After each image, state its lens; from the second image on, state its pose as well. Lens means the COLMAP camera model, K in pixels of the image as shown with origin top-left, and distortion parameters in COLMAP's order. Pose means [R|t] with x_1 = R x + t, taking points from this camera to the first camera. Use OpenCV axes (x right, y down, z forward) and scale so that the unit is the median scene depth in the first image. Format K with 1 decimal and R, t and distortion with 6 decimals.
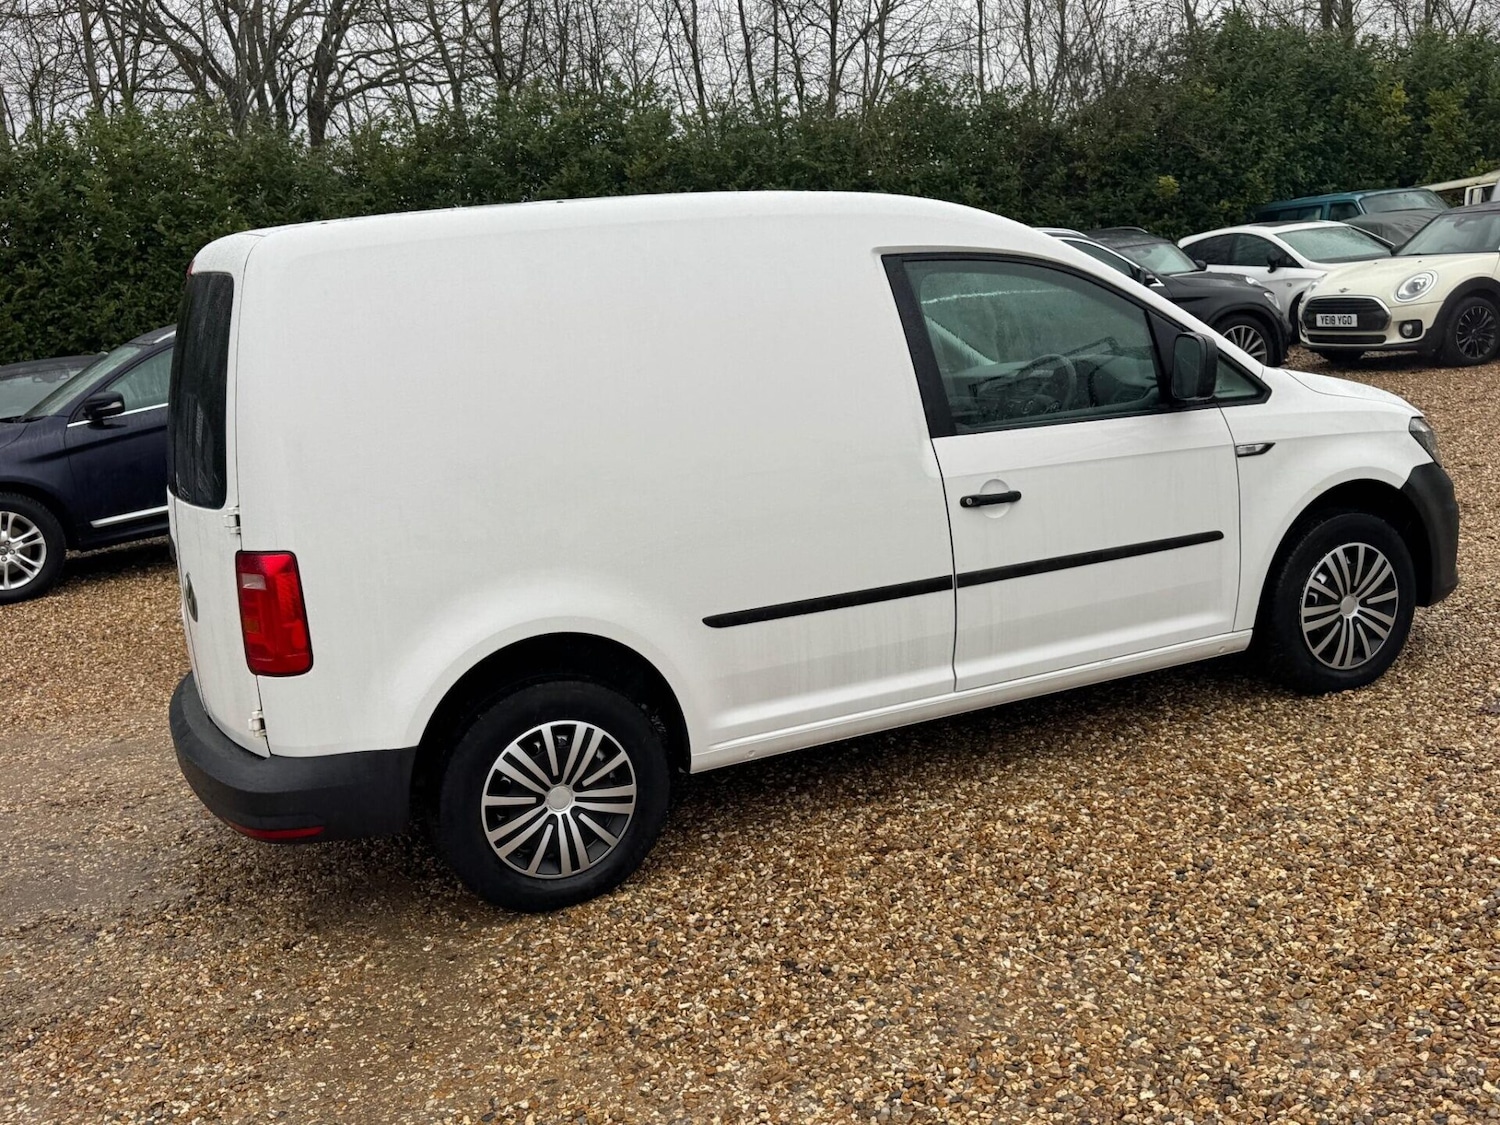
lens RADIAL K [[1522.3, 0, 732.9], [0, 1522.3, 574.6], [0, 0, 1]] dist [0.061008, 0.000000]
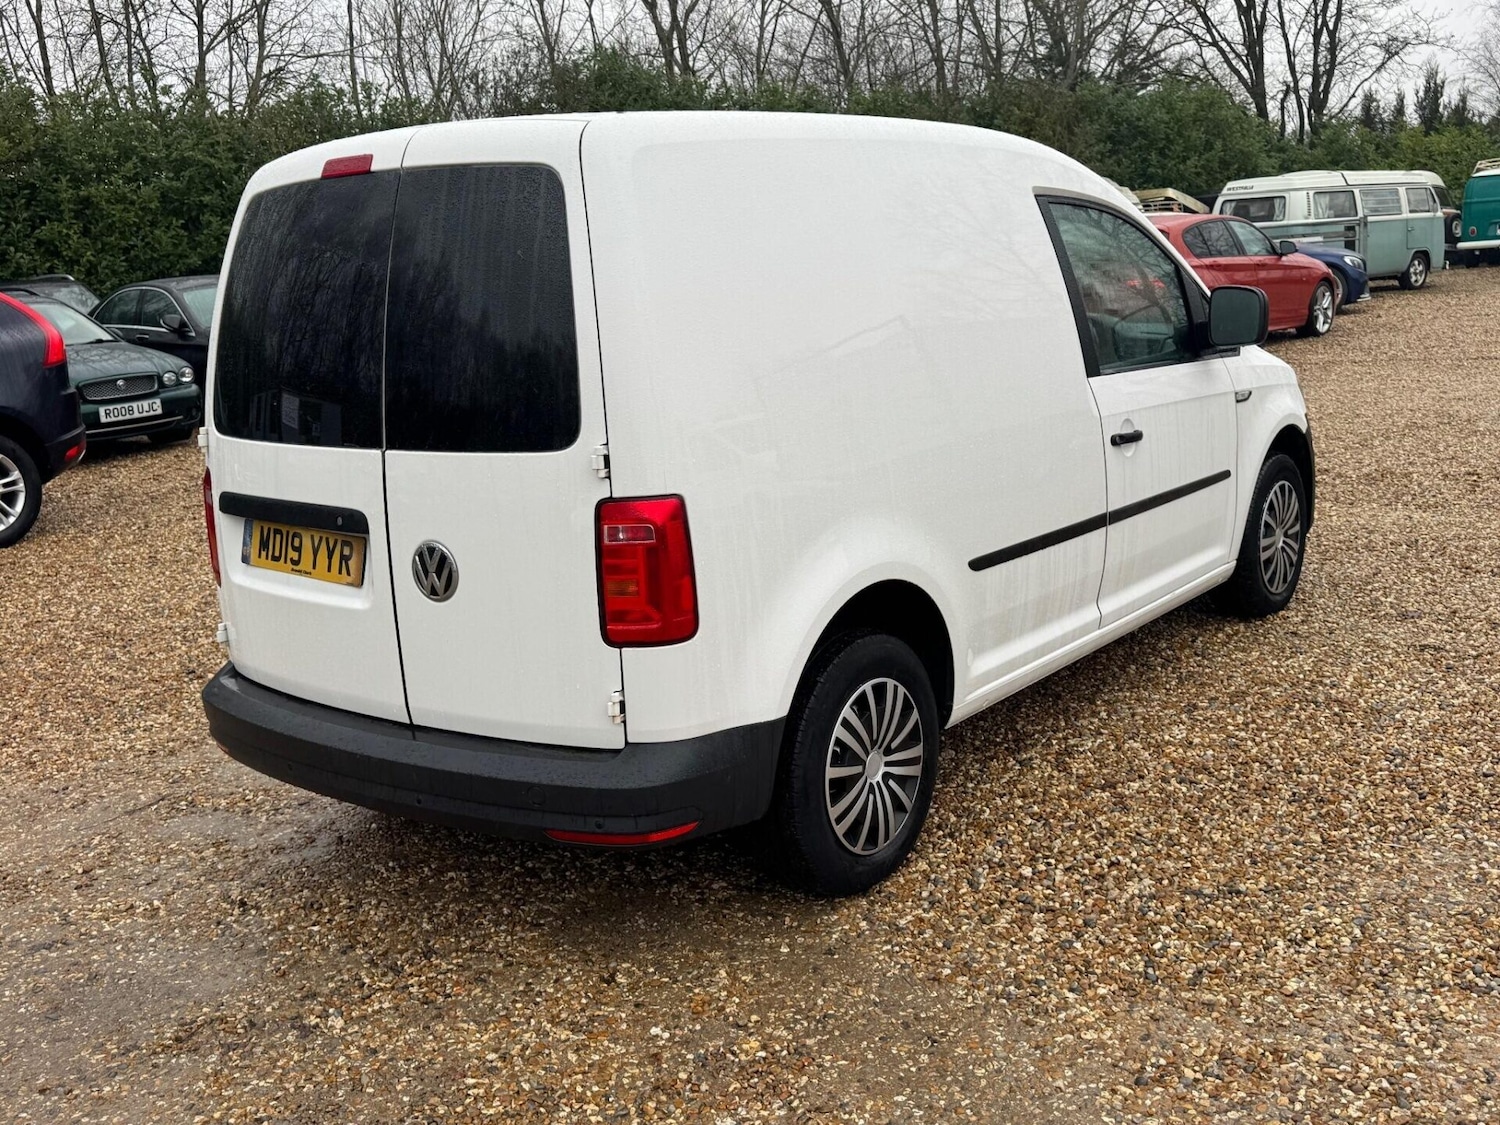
lens RADIAL K [[1522.3, 0, 727.9], [0, 1522.3, 572.5], [0, 0, 1]] dist [0.061008, 0.000000]
pose [[0.890668, -0.058523, 0.450871, -0.547690], [0.068389, 0.997643, -0.005605, 0.028938], [-0.449481, 0.035826, 0.892571, 0.205792]]
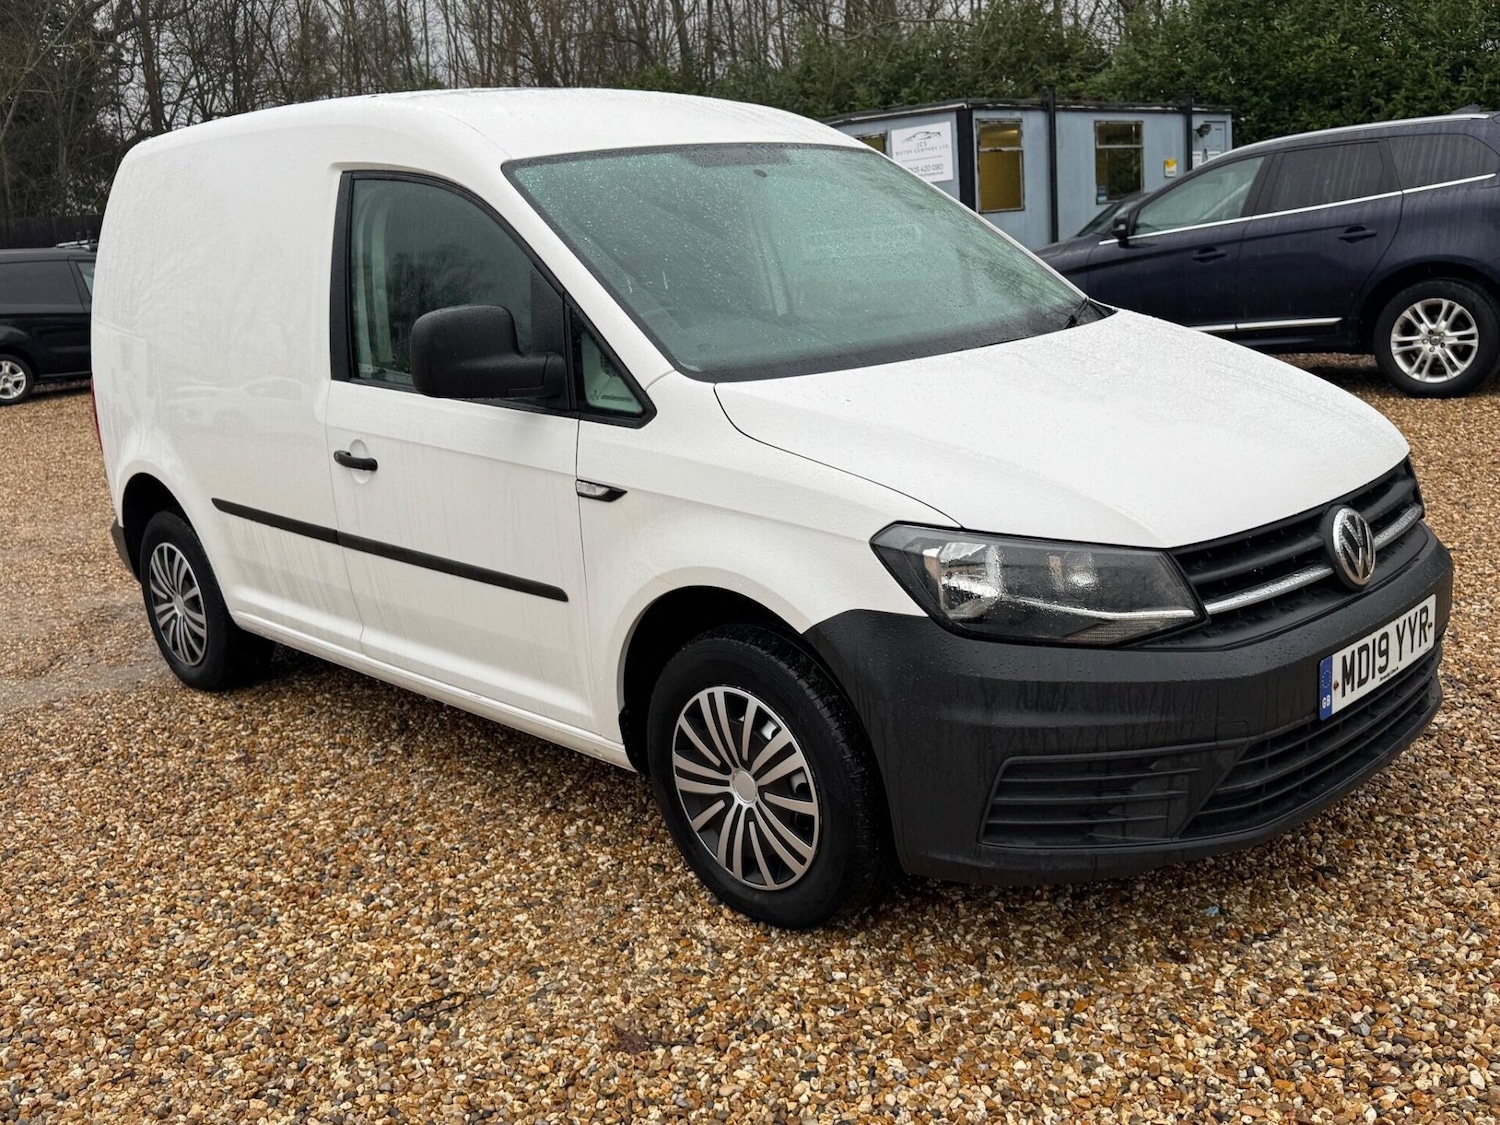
lens RADIAL K [[1409.9, 0, 770.8], [0, 1409.9, 568.7], [0, 0, 1]] dist [0.047055, 0.000000]
pose [[0.359265, 0.300341, -0.883586, 1.014290], [-0.147075, 0.953188, 0.264199, -0.245634], [0.921573, 0.035036, 0.386620, 0.918006]]
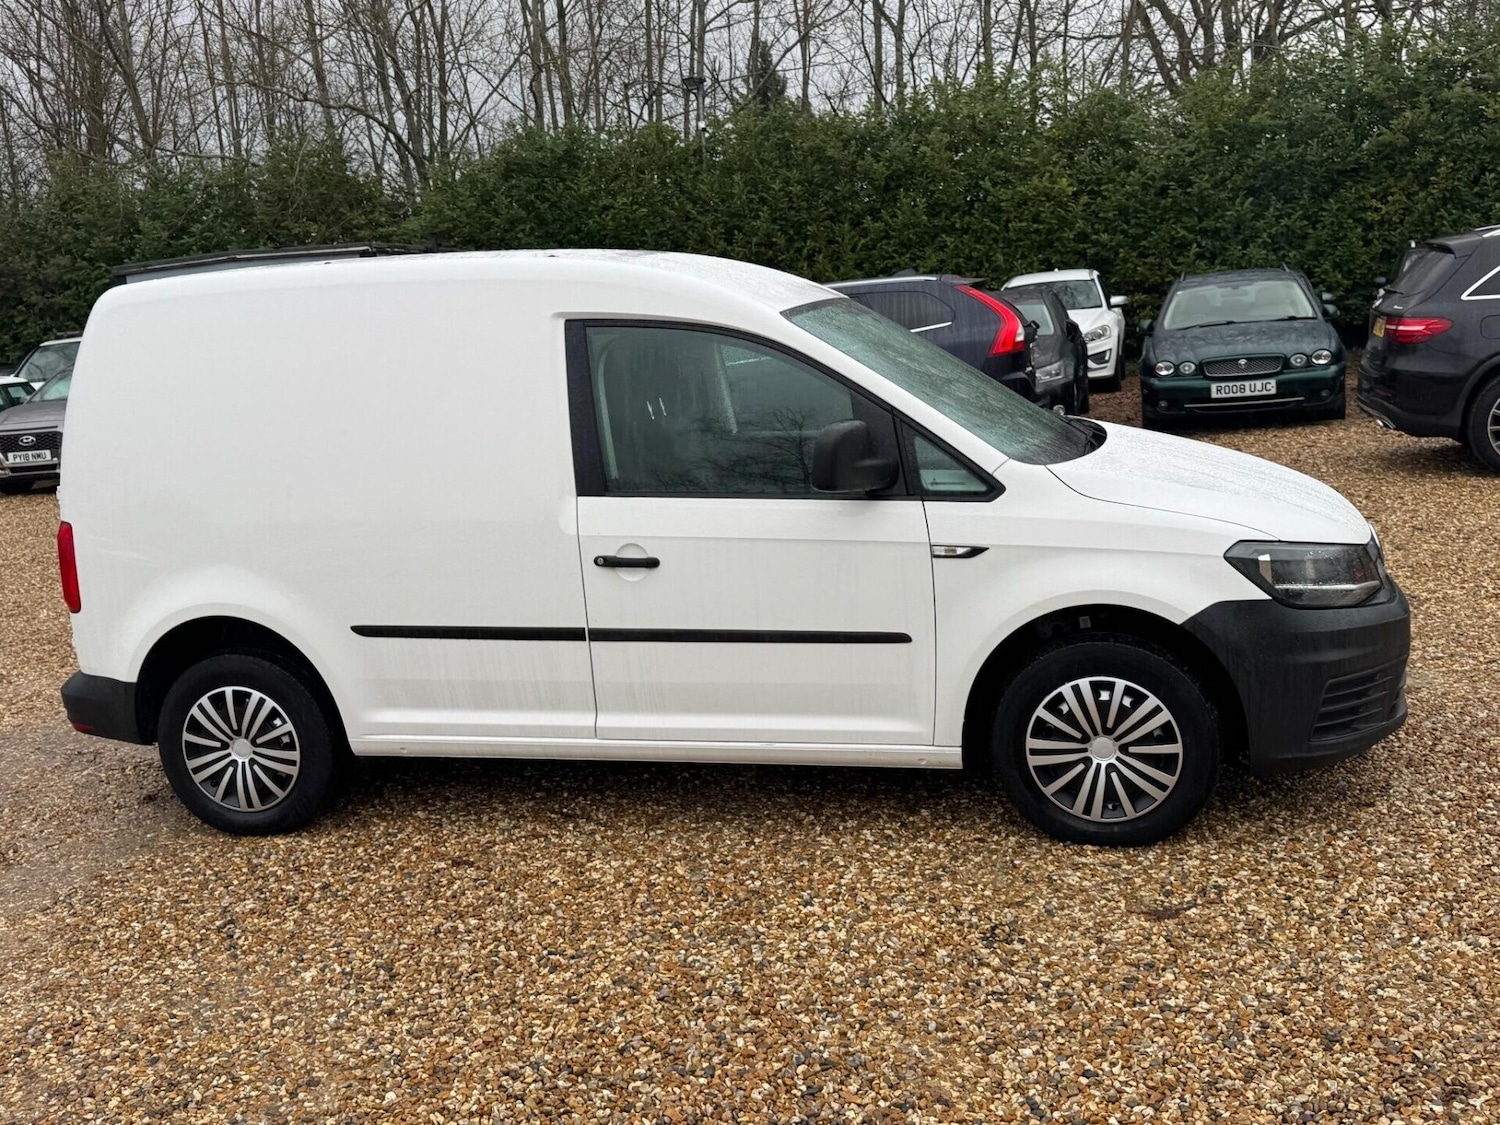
lens RADIAL K [[1522.3, 0, 726.6], [0, 1522.3, 549.4], [0, 0, 1]] dist [0.061008, 0.000000]
pose [[0.778604, 0.148501, -0.609691, 0.857751], [-0.129096, 0.988719, 0.075958, -0.146645], [0.614092, 0.019567, 0.788992, 0.234126]]
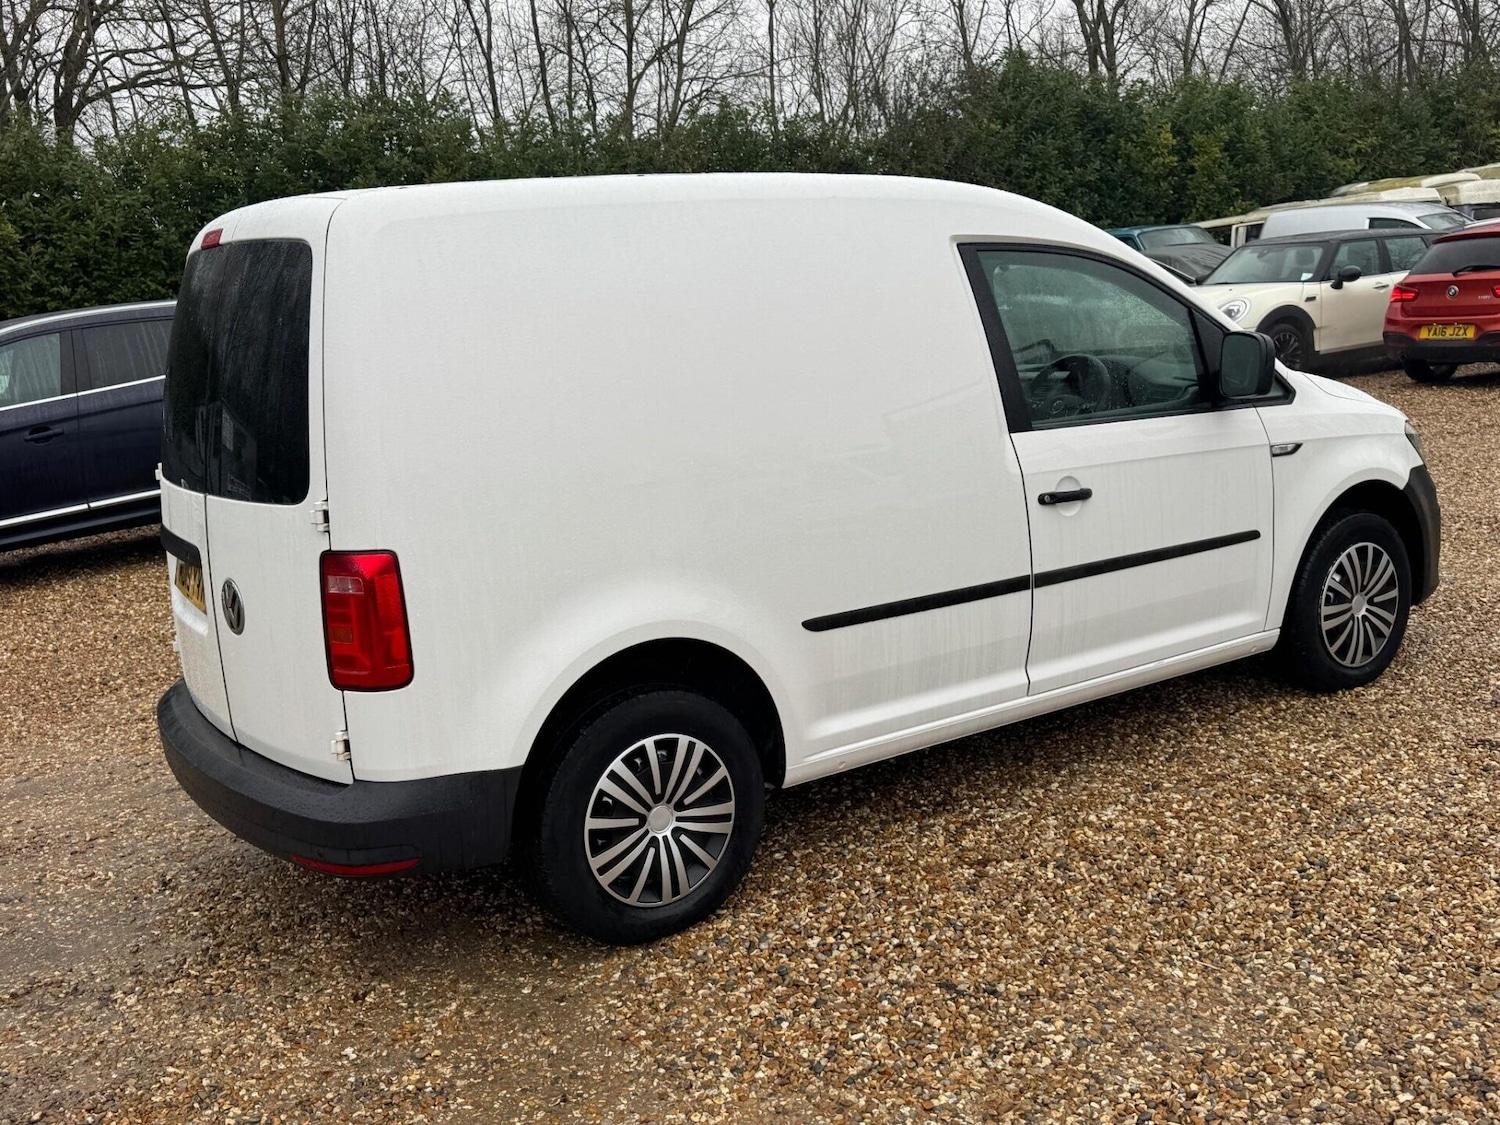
lens RADIAL K [[1522.3, 0, 741.0], [0, 1522.3, 573.4], [0, 0, 1]] dist [0.061008, 0.000000]
pose [[0.985674, -0.010010, 0.168366, -0.202053], [0.012963, 0.999781, -0.016446, 0.013077], [-0.168165, 0.018393, 0.985587, 0.075456]]
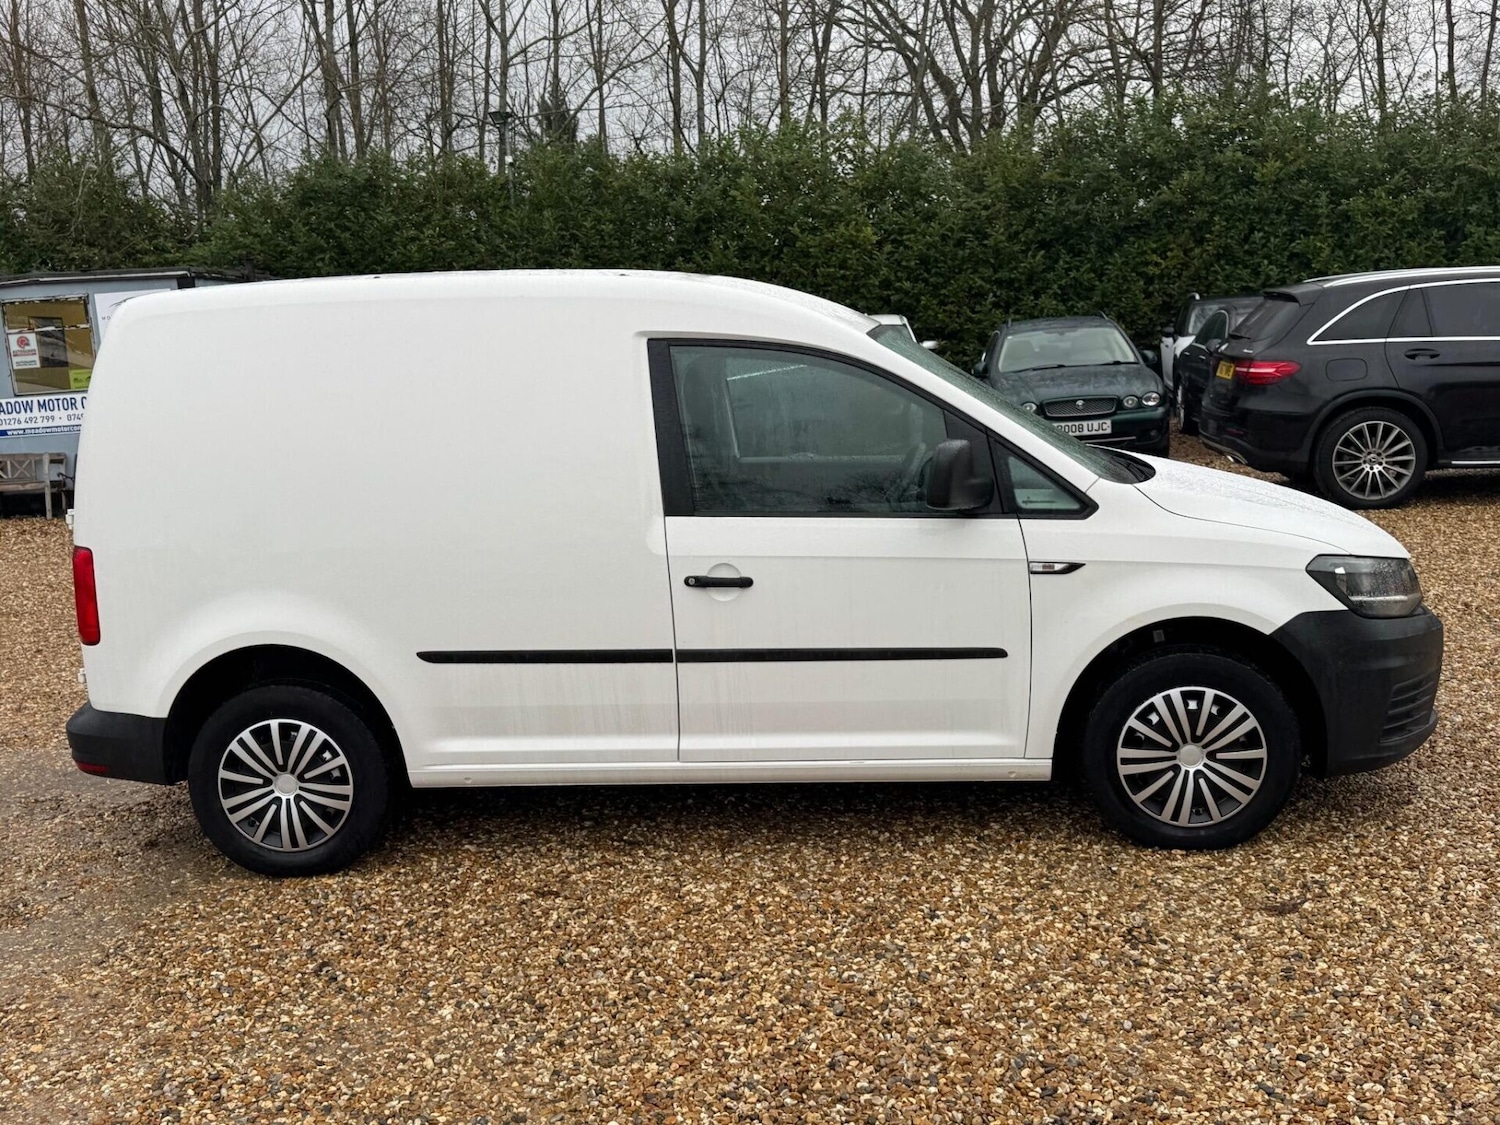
lens RADIAL K [[1522.3, 0, 729.6], [0, 1522.3, 564.8], [0, 0, 1]] dist [0.061008, 0.000000]
pose [[0.870795, 0.132001, -0.473595, 0.665903], [-0.130369, 0.990795, 0.036448, -0.100548], [0.474047, 0.030003, 0.879988, 0.106681]]
